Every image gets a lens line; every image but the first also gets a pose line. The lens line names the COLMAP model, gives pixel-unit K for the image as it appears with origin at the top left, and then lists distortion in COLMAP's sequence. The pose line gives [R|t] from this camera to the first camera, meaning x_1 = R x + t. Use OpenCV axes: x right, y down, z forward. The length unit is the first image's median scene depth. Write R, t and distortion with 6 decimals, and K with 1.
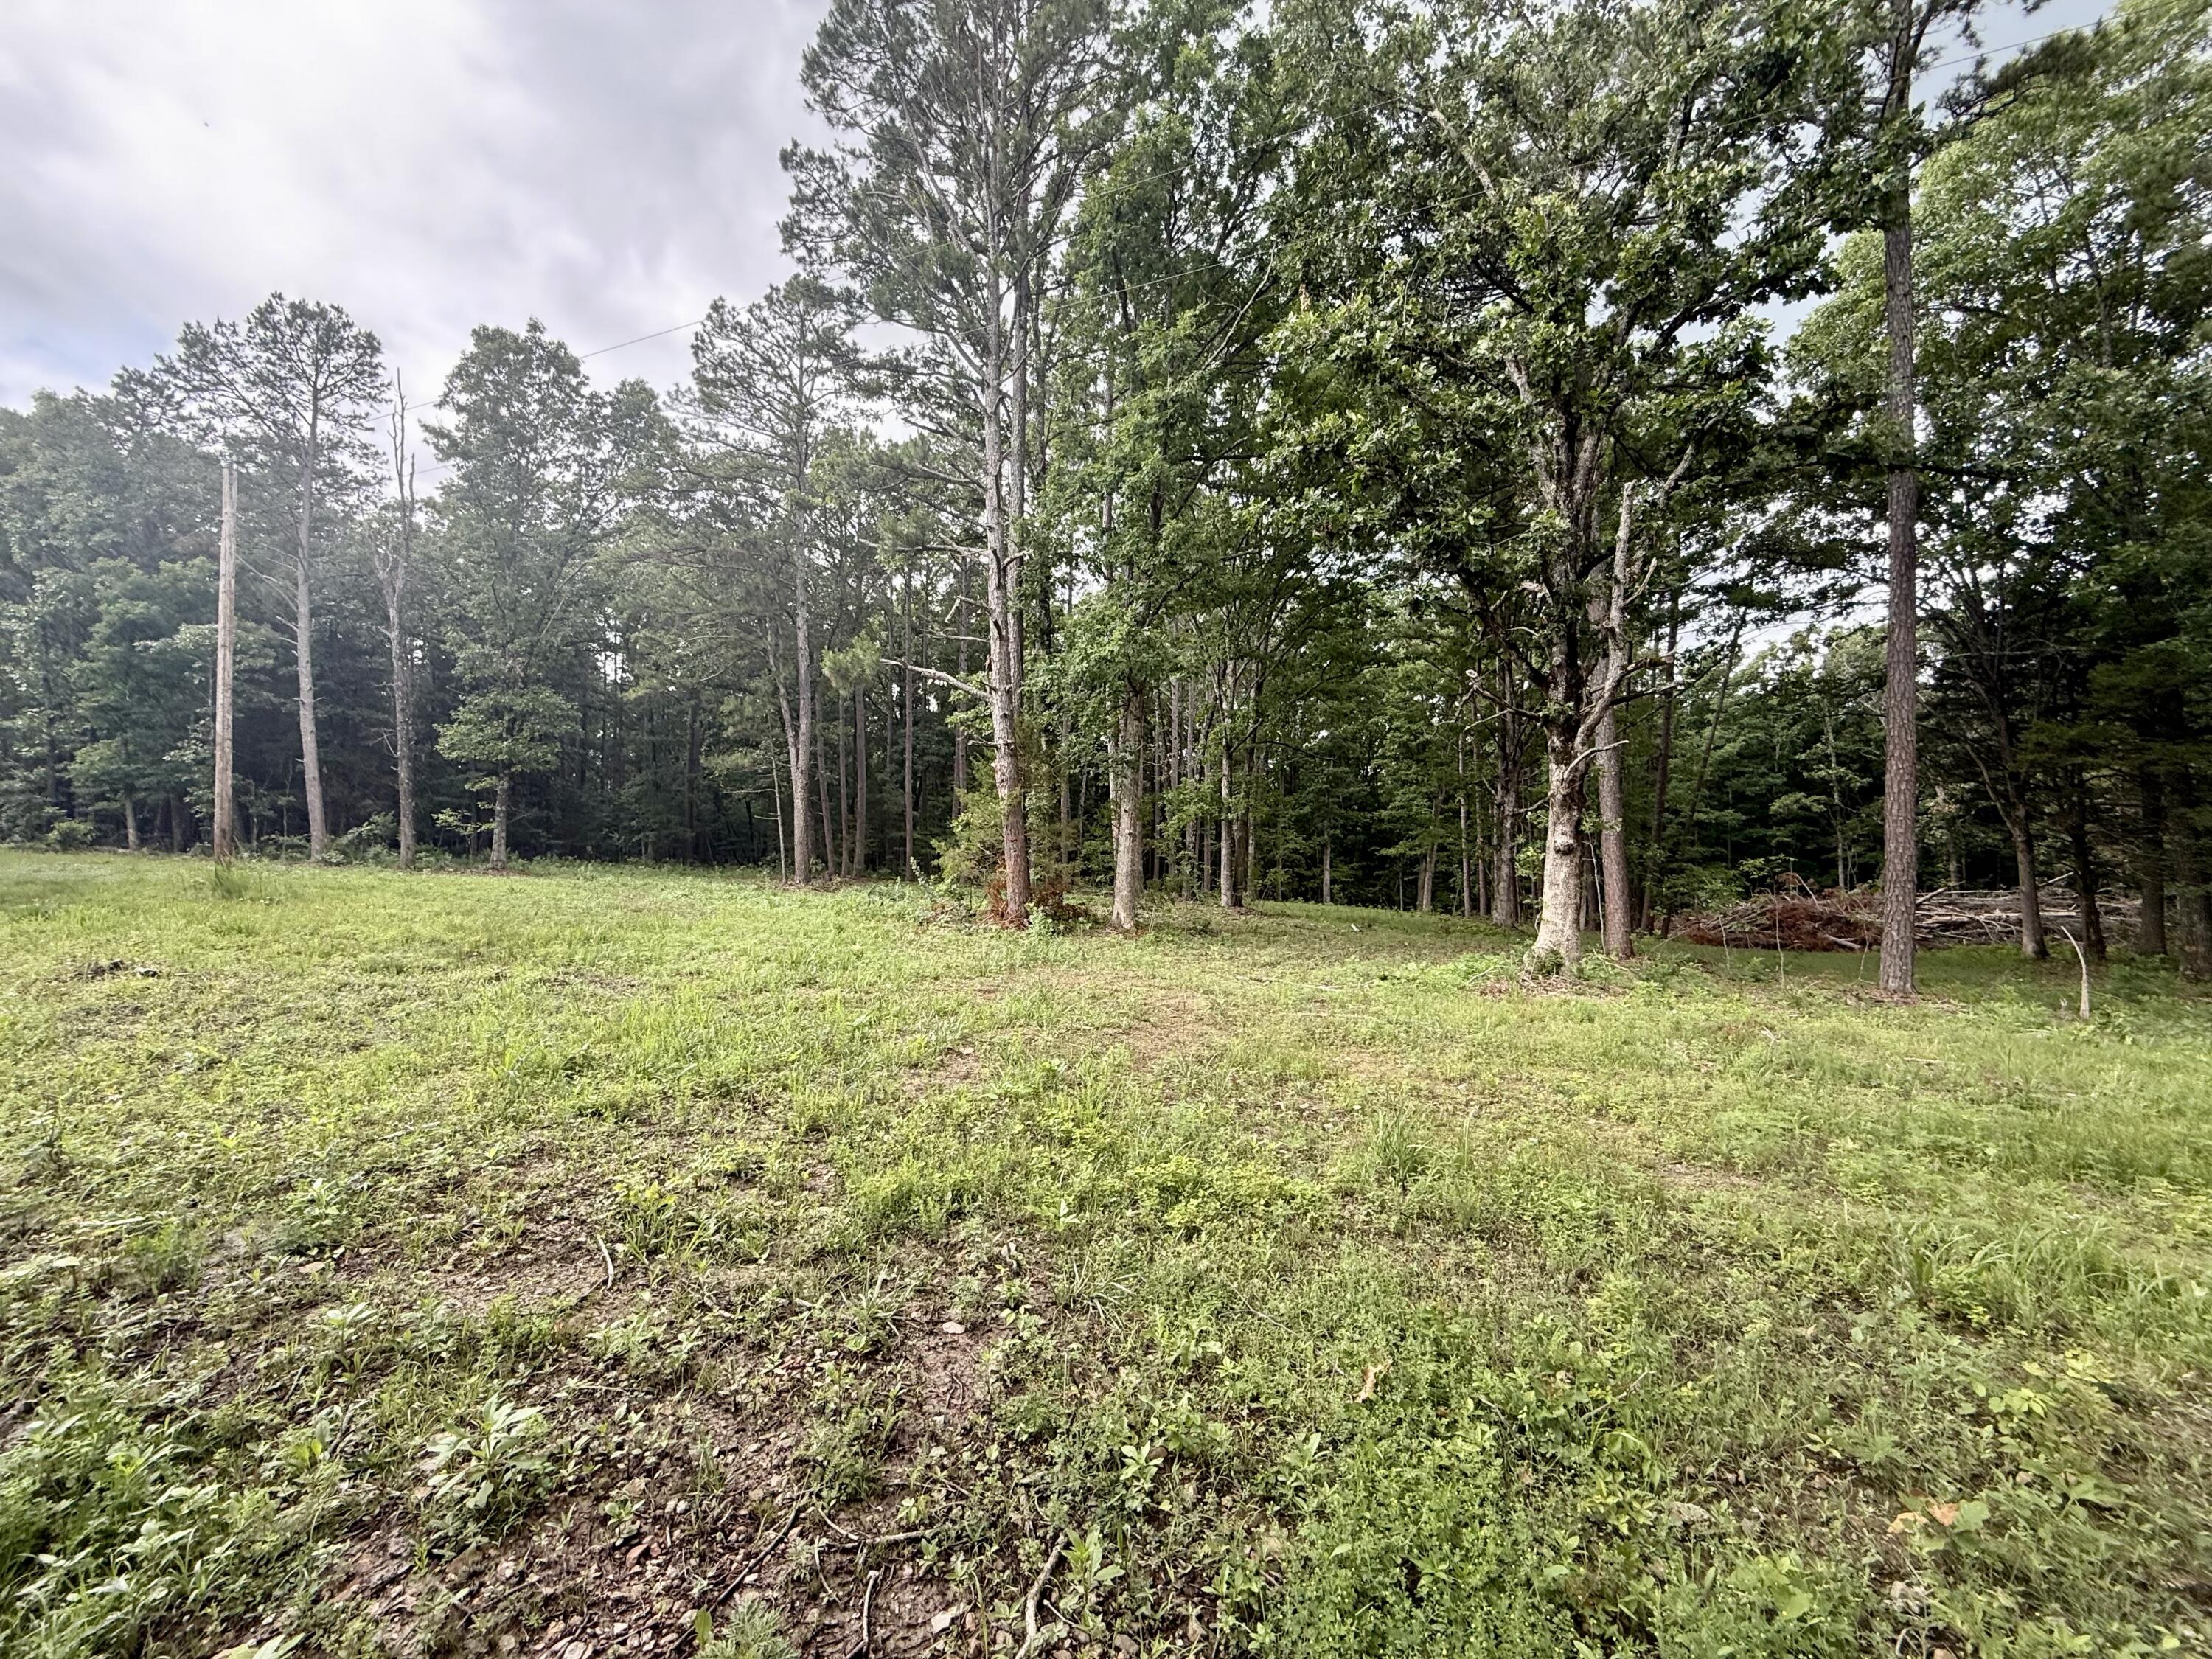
lens RADIAL K [[876.4, 0, 1105.4], [0, 876.4, 833.8], [0, 0, 1]] dist [-0.000064, -0.001498]
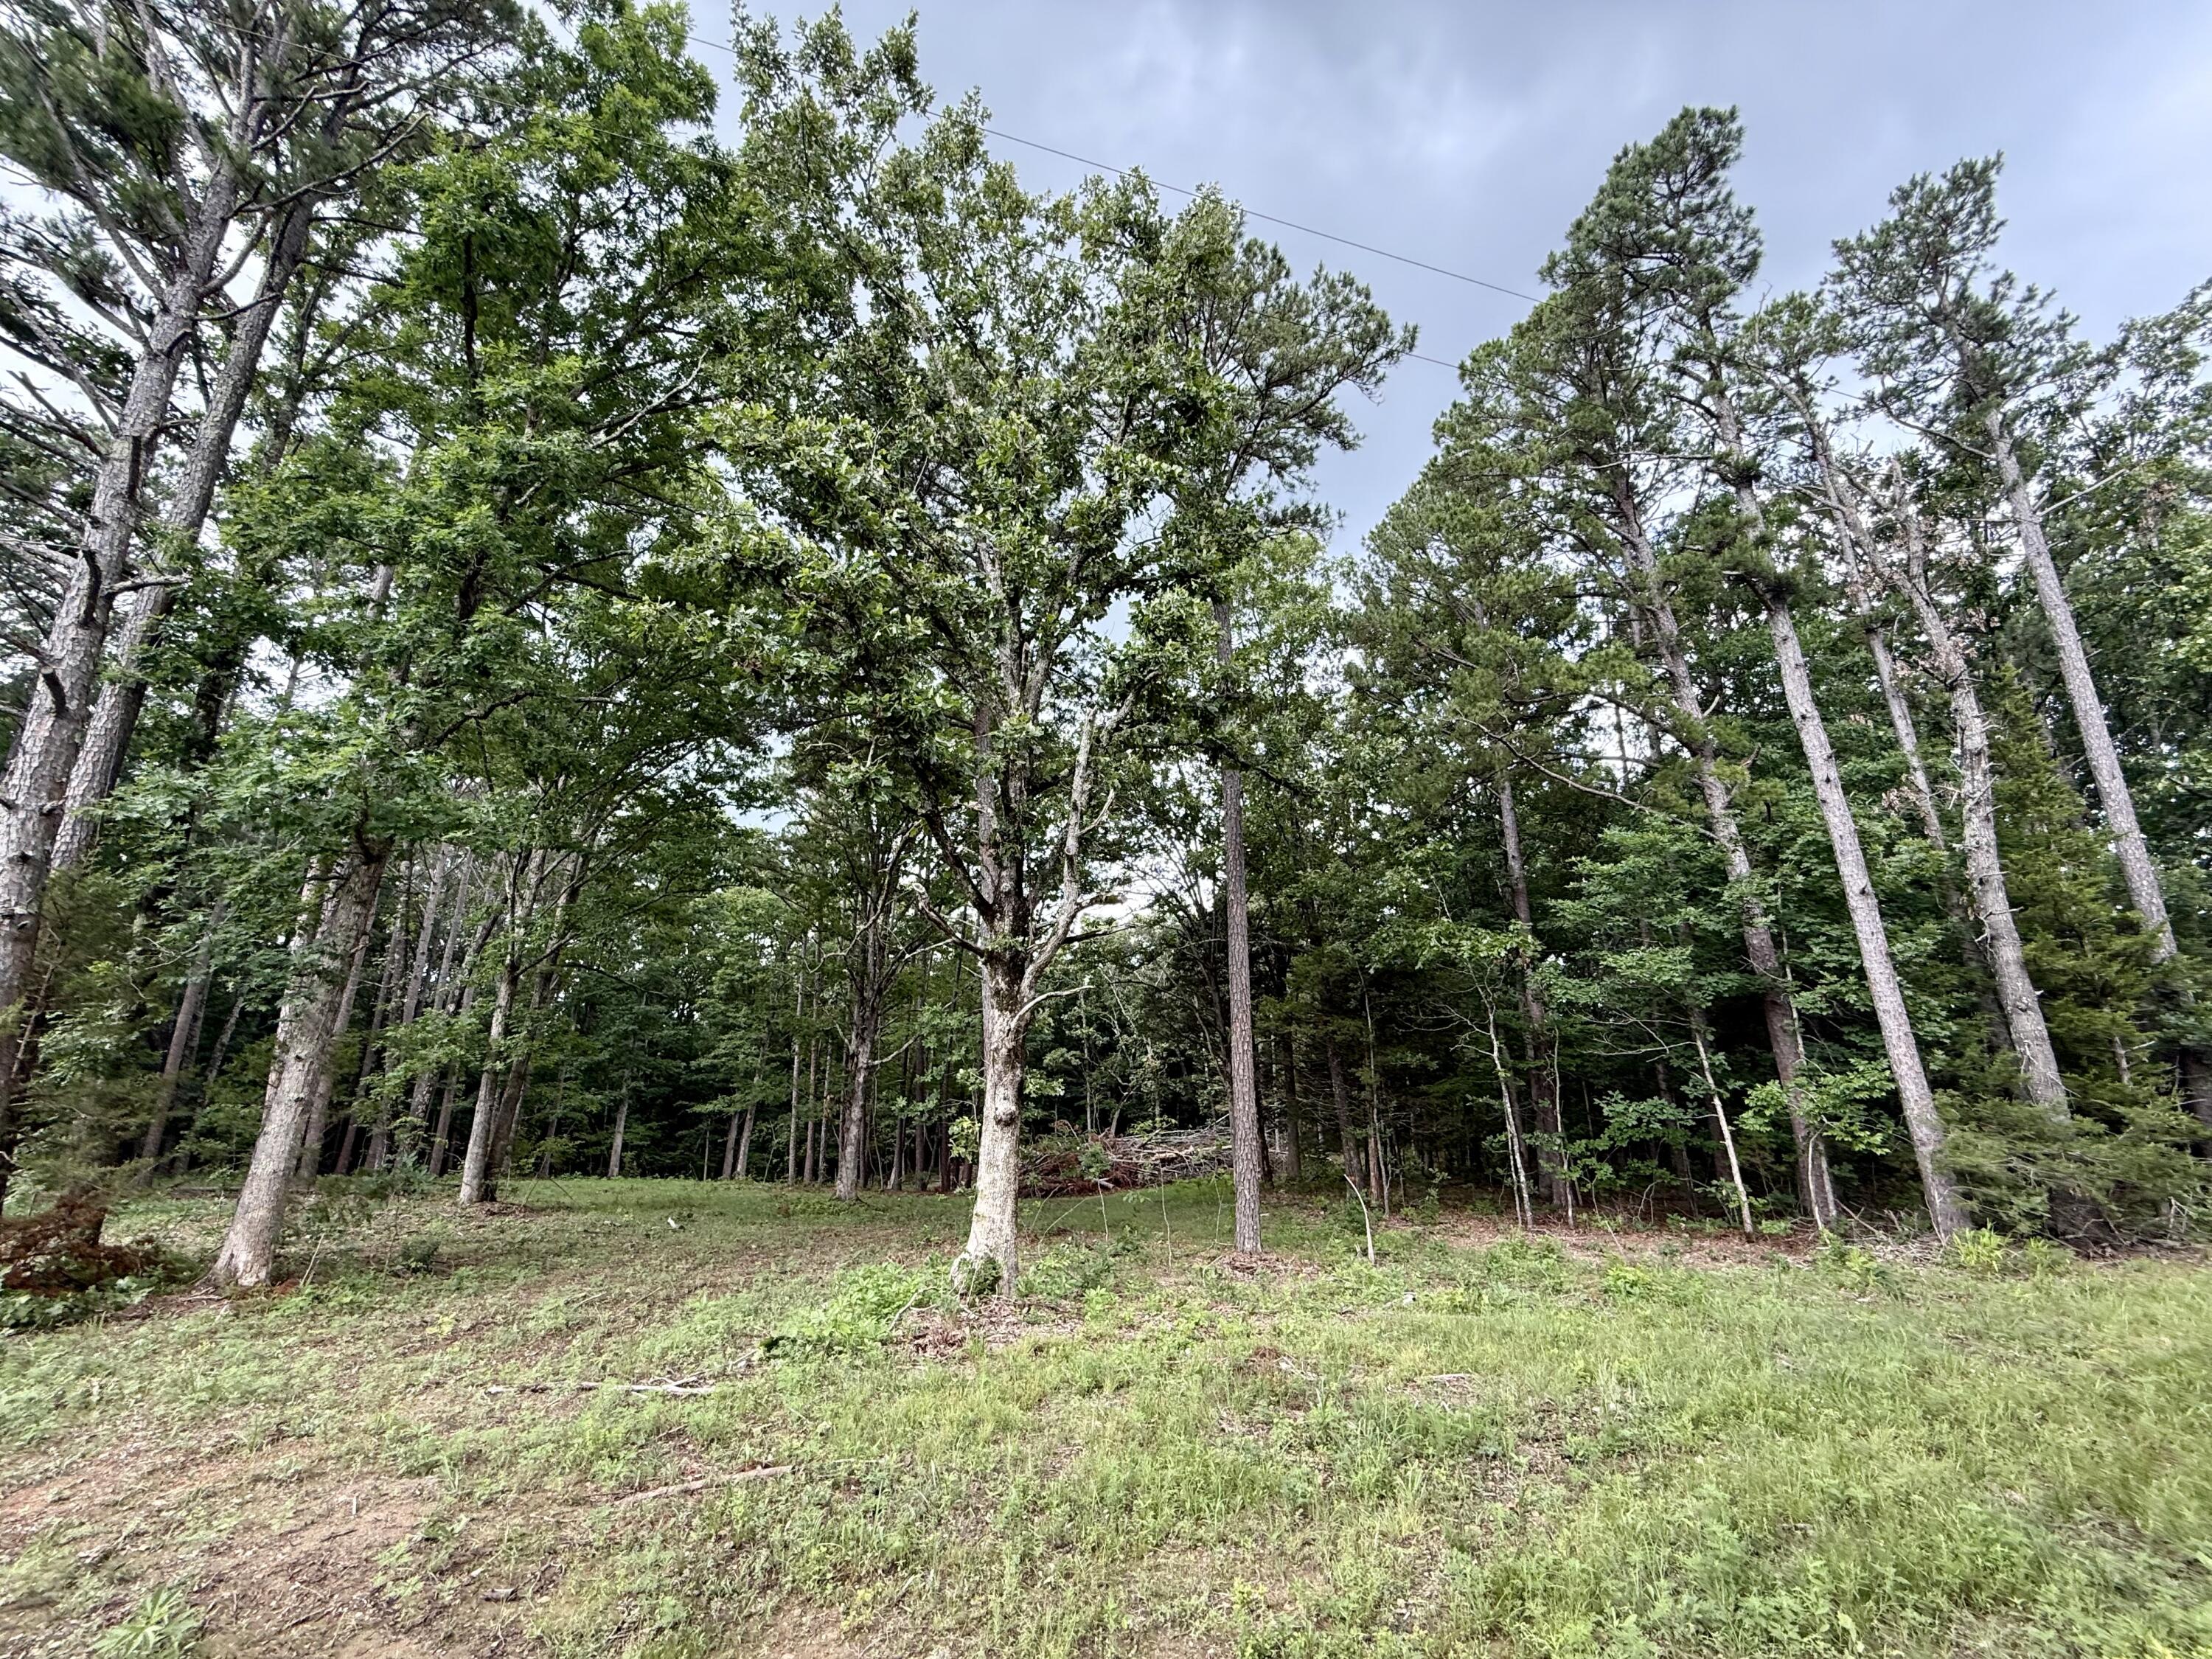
lens RADIAL K [[876.4, 0, 1097.6], [0, 876.4, 832.9], [0, 0, 1]] dist [-0.000064, -0.001498]
pose [[0.739695, 0.181746, 0.647935, 0.008042], [0.002794, 0.962001, -0.273032, -0.006563], [-0.672936, 0.203771, 0.711080, 0.142708]]
